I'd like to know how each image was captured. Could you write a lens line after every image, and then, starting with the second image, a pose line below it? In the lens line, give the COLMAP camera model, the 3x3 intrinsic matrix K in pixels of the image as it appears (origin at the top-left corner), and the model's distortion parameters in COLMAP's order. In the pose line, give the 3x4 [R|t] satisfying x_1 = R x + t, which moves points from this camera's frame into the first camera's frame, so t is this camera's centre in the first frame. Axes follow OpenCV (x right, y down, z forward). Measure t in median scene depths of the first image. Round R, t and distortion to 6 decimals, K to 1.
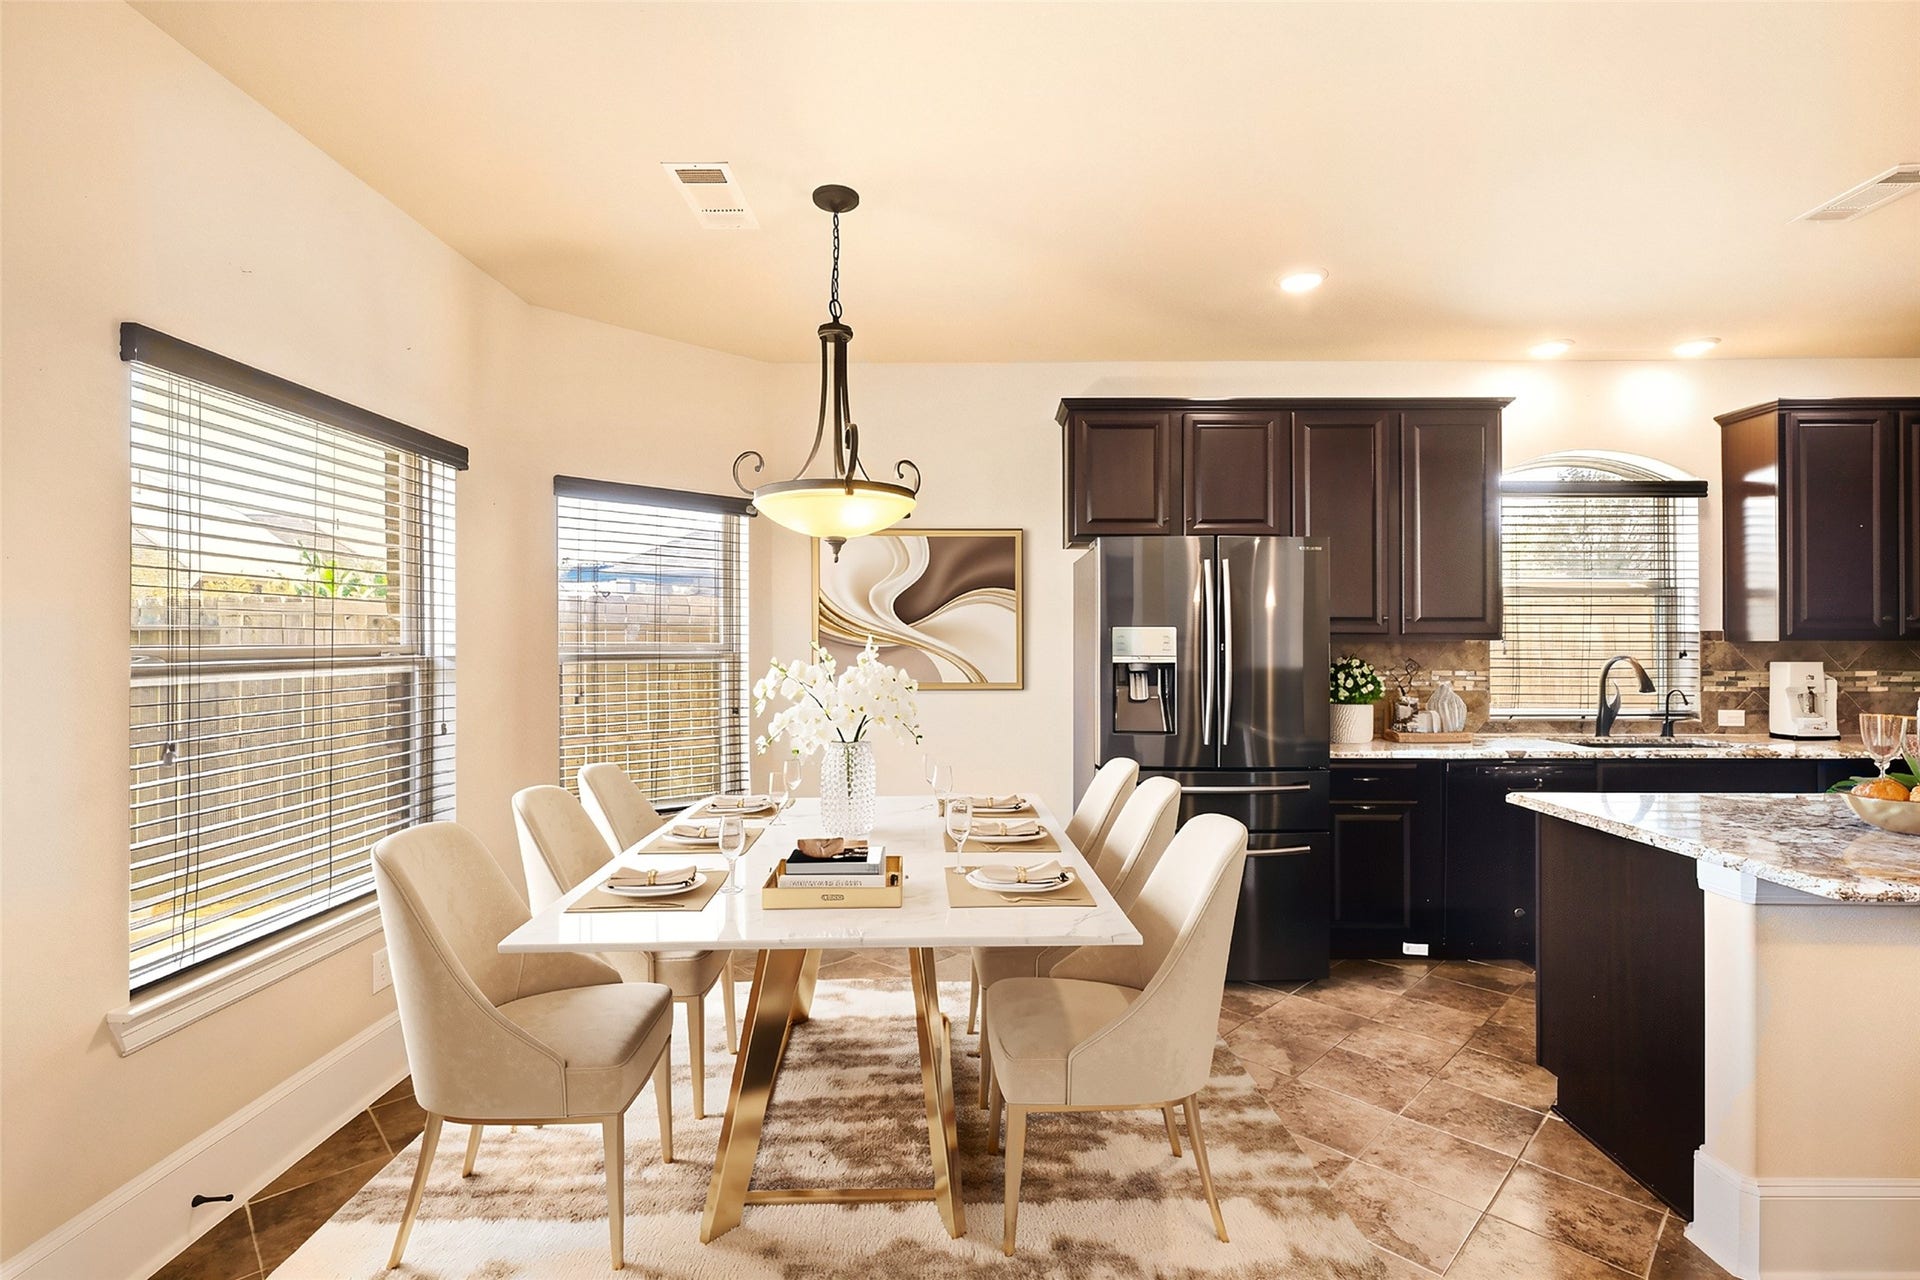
lens RADIAL K [[877.7, 0, 959.8], [0, 877.7, 641.0], [0, 0, 1]] dist [-0.003644, 0.002002]
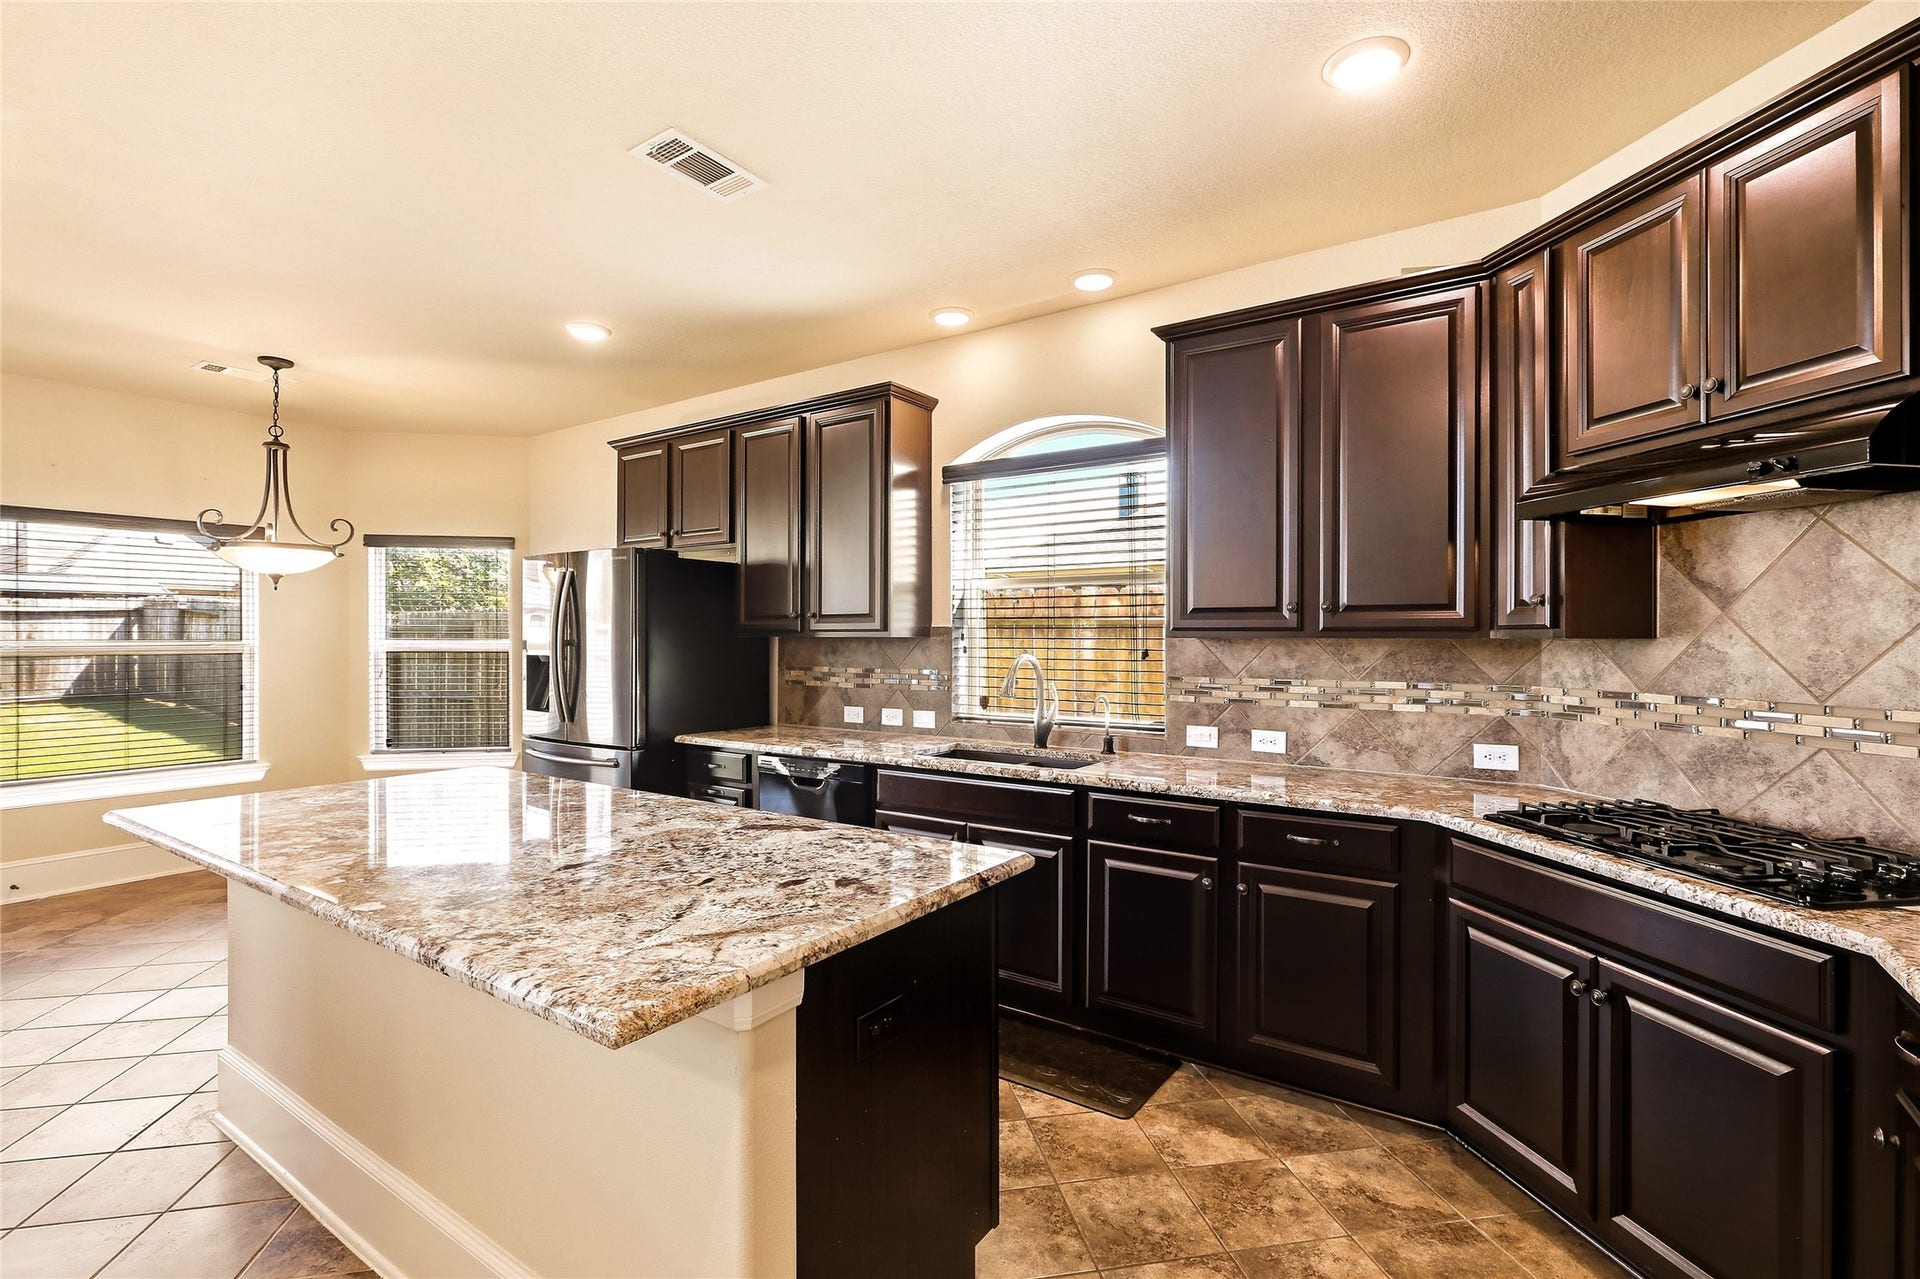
lens RADIAL K [[877.7, 0, 951.1], [0, 877.7, 637.6], [0, 0, 1]] dist [-0.003644, 0.002002]
pose [[0.825265, 0.000650, -0.564745, 1.136783], [0.003761, 0.999971, 0.006648, -0.005994], [0.564733, -0.007610, 0.825239, 0.237665]]
